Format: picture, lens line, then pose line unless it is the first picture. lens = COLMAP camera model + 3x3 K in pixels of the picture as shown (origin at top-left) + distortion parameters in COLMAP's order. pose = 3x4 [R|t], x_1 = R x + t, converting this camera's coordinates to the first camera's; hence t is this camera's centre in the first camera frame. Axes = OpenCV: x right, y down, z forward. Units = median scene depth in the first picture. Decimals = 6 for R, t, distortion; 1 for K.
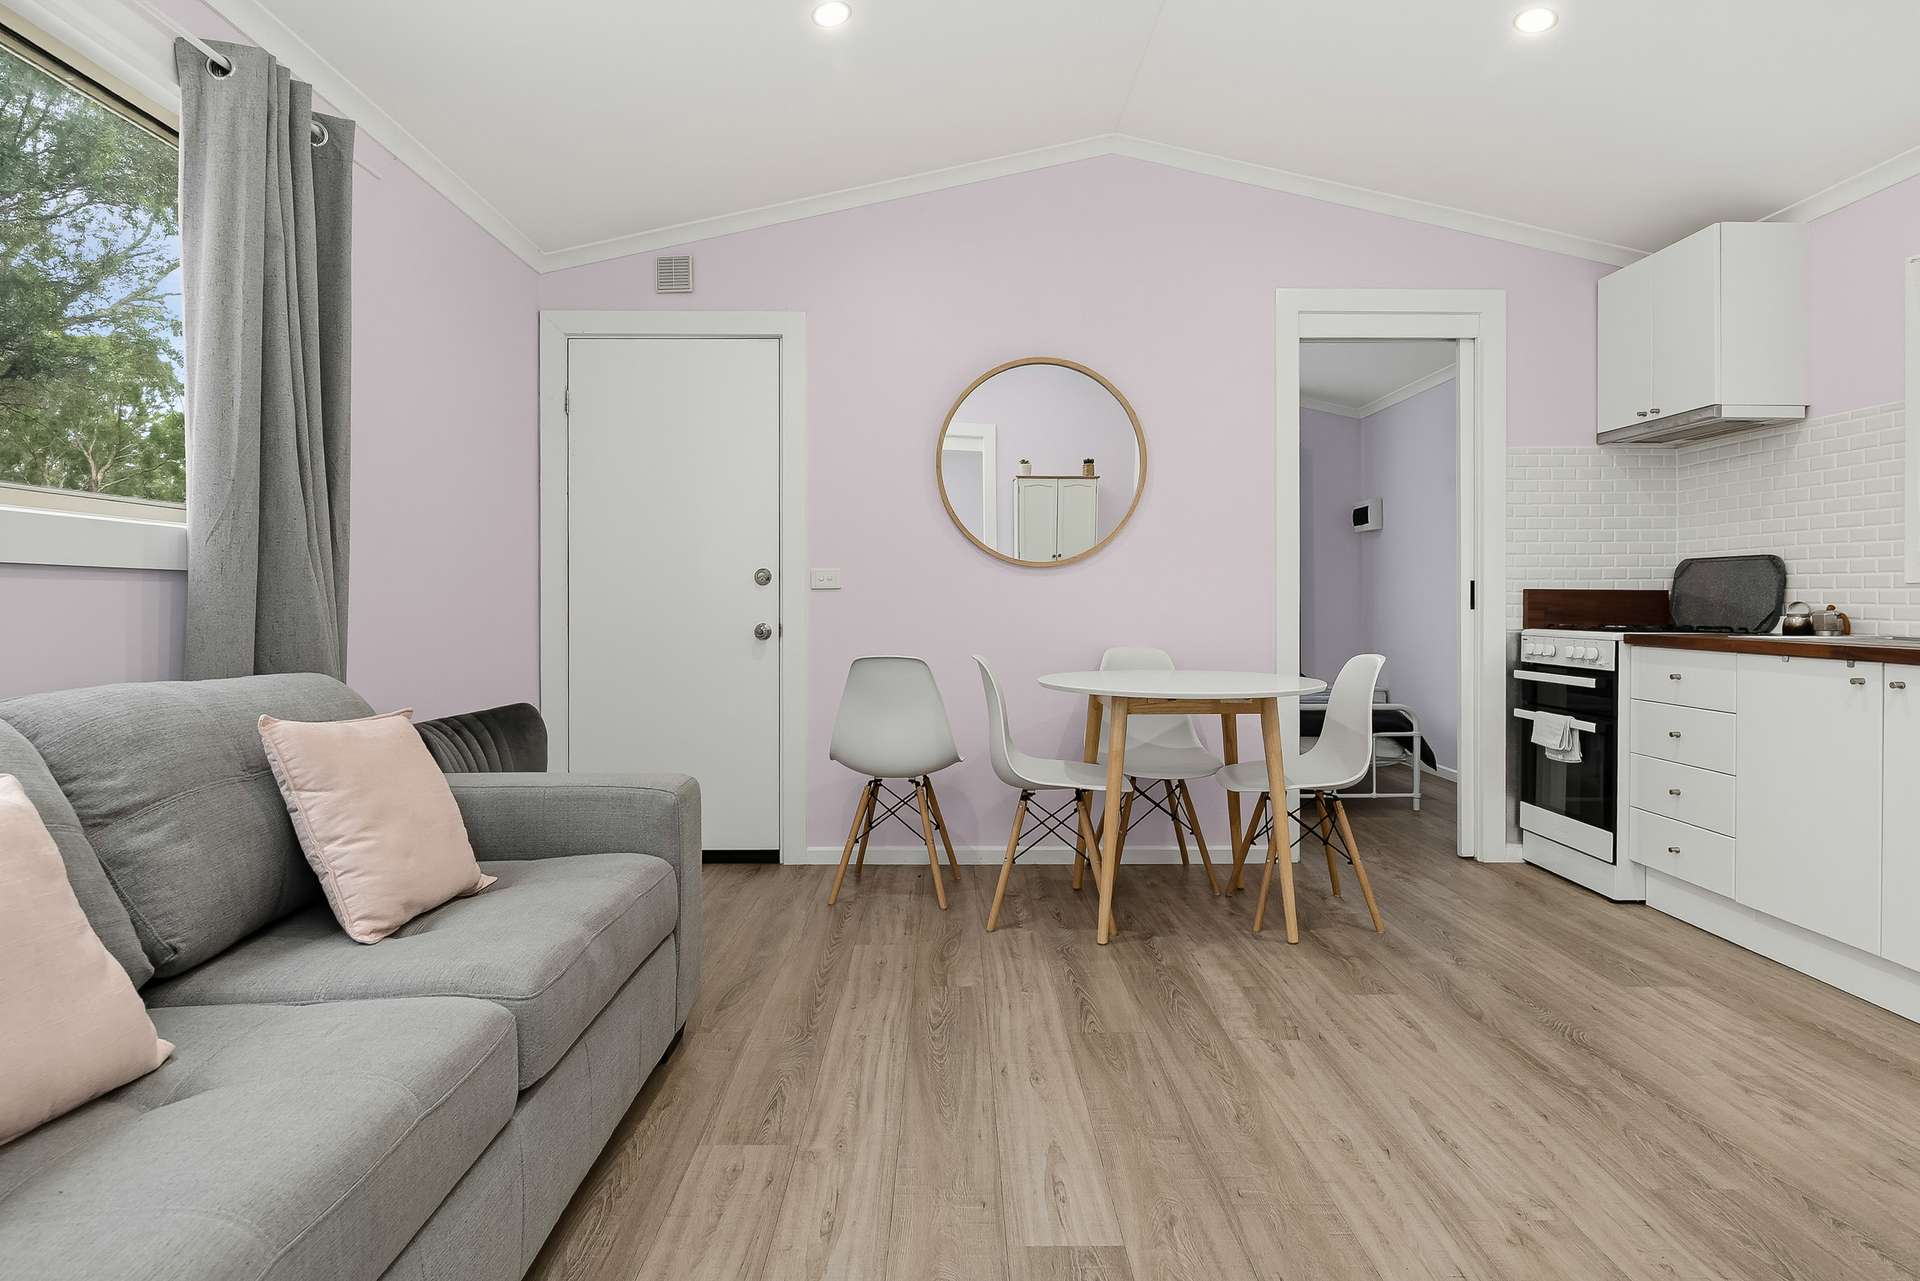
lens RADIAL K [[996.0, 0, 959.7], [0, 996.0, 603.6], [0, 0, 1]] dist [-0.010337, -0.001568]
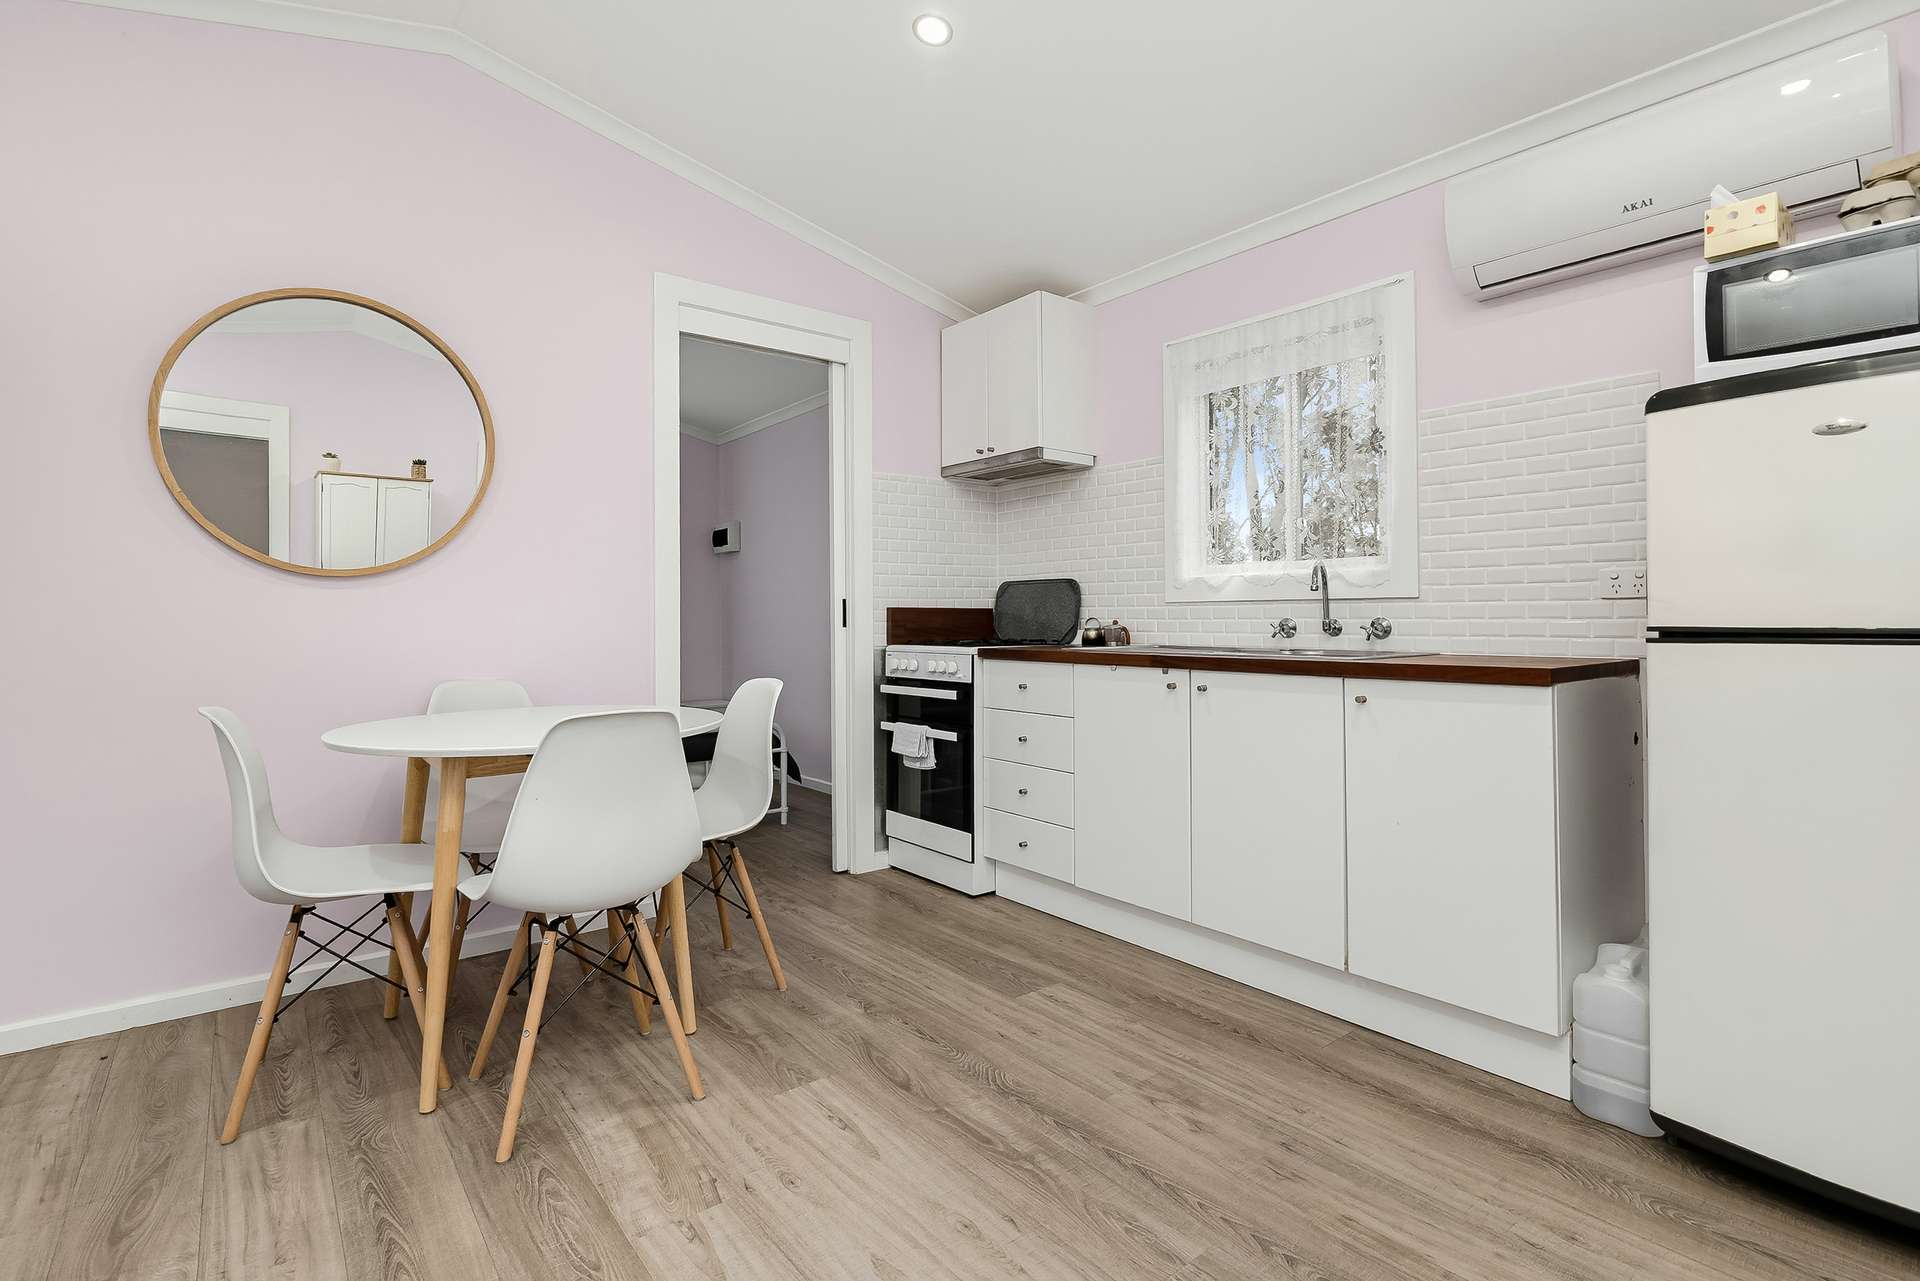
lens RADIAL K [[898.9, 0, 947.5], [0, 898.9, 602.2], [0, 0, 1]] dist [-0.008657, -0.000836]
pose [[0.791671, 0.005056, 0.610927, 0.046211], [0.008620, 0.999774, -0.019444, -0.001360], [-0.610887, 0.020660, 0.791448, 0.264839]]
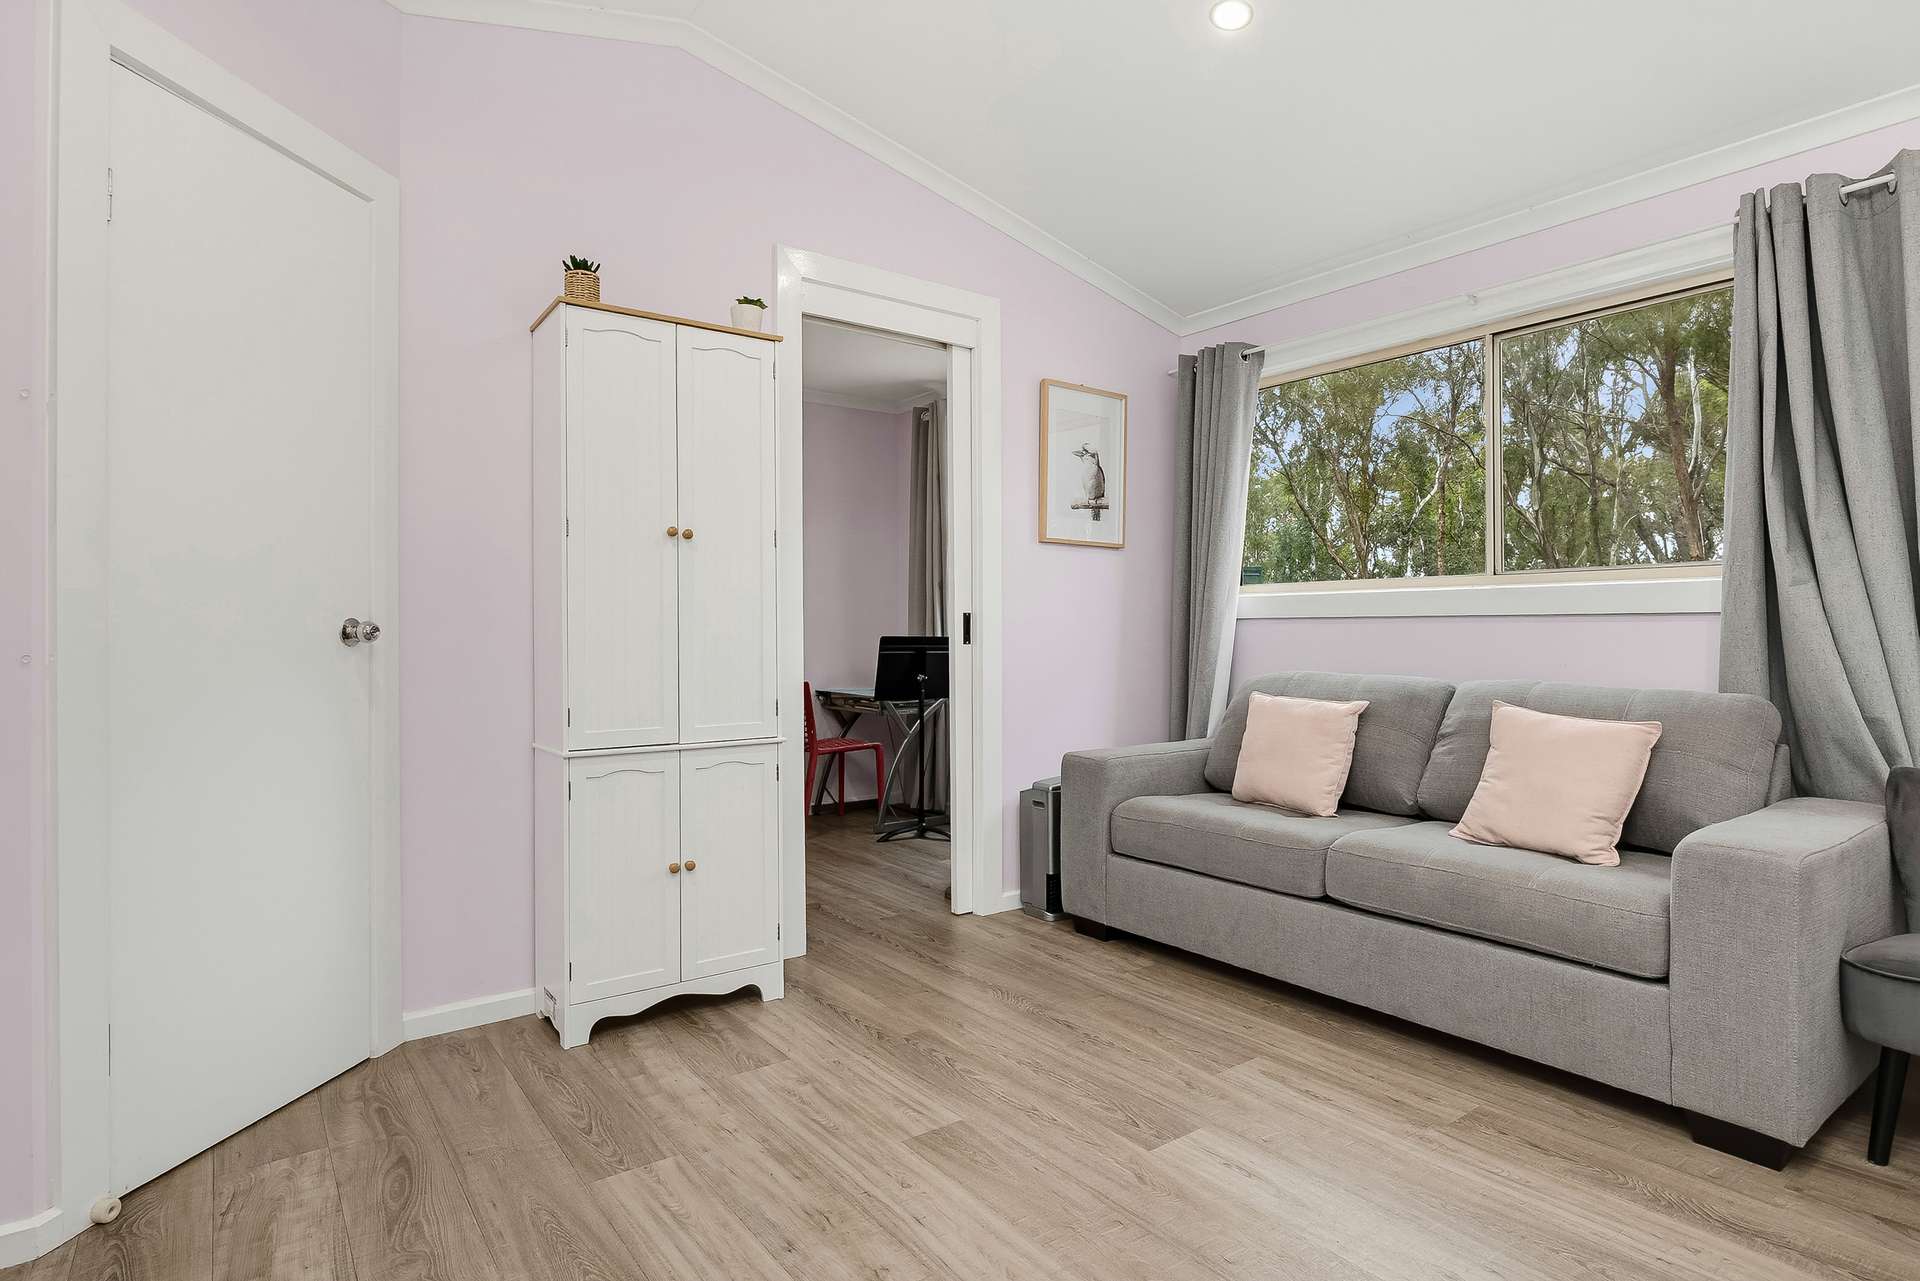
lens RADIAL K [[996.0, 0, 947.9], [0, 996.0, 634.8], [0, 0, 1]] dist [-0.010337, -0.001568]
pose [[-0.817168, -0.002010, -0.576396, 0.566710], [-0.004475, 0.999986, 0.002858, -0.003443], [0.576382, 0.004915, -0.817166, 0.966331]]
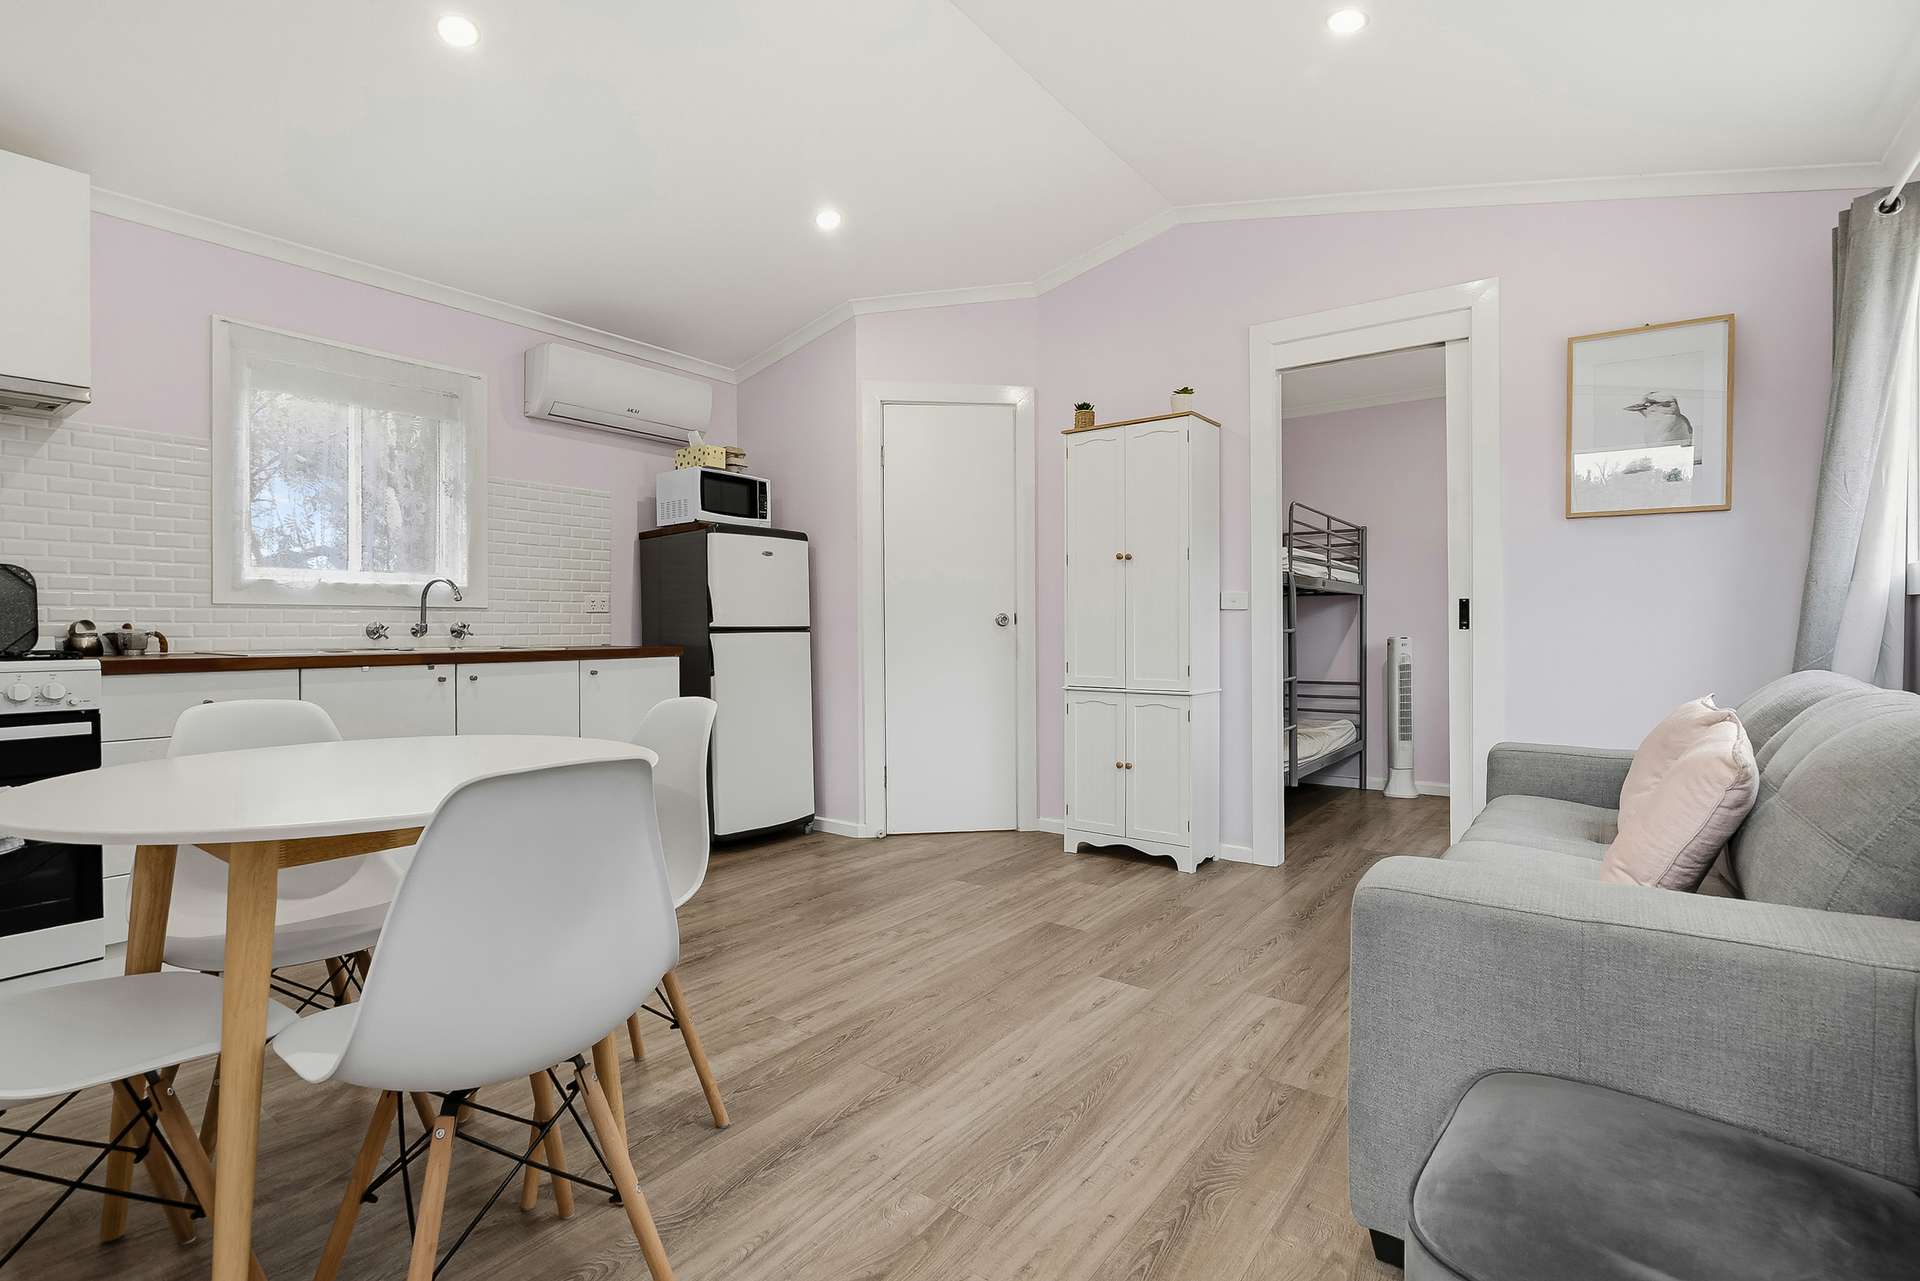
lens RADIAL K [[898.9, 0, 948.8], [0, 898.9, 635.7], [0, 0, 1]] dist [-0.008657, -0.000836]
pose [[-0.788295, -0.009253, 0.615228, -0.320546], [0.001396, 0.999857, 0.016827, -0.000491], [-0.615296, 0.014123, -0.788169, 1.262702]]
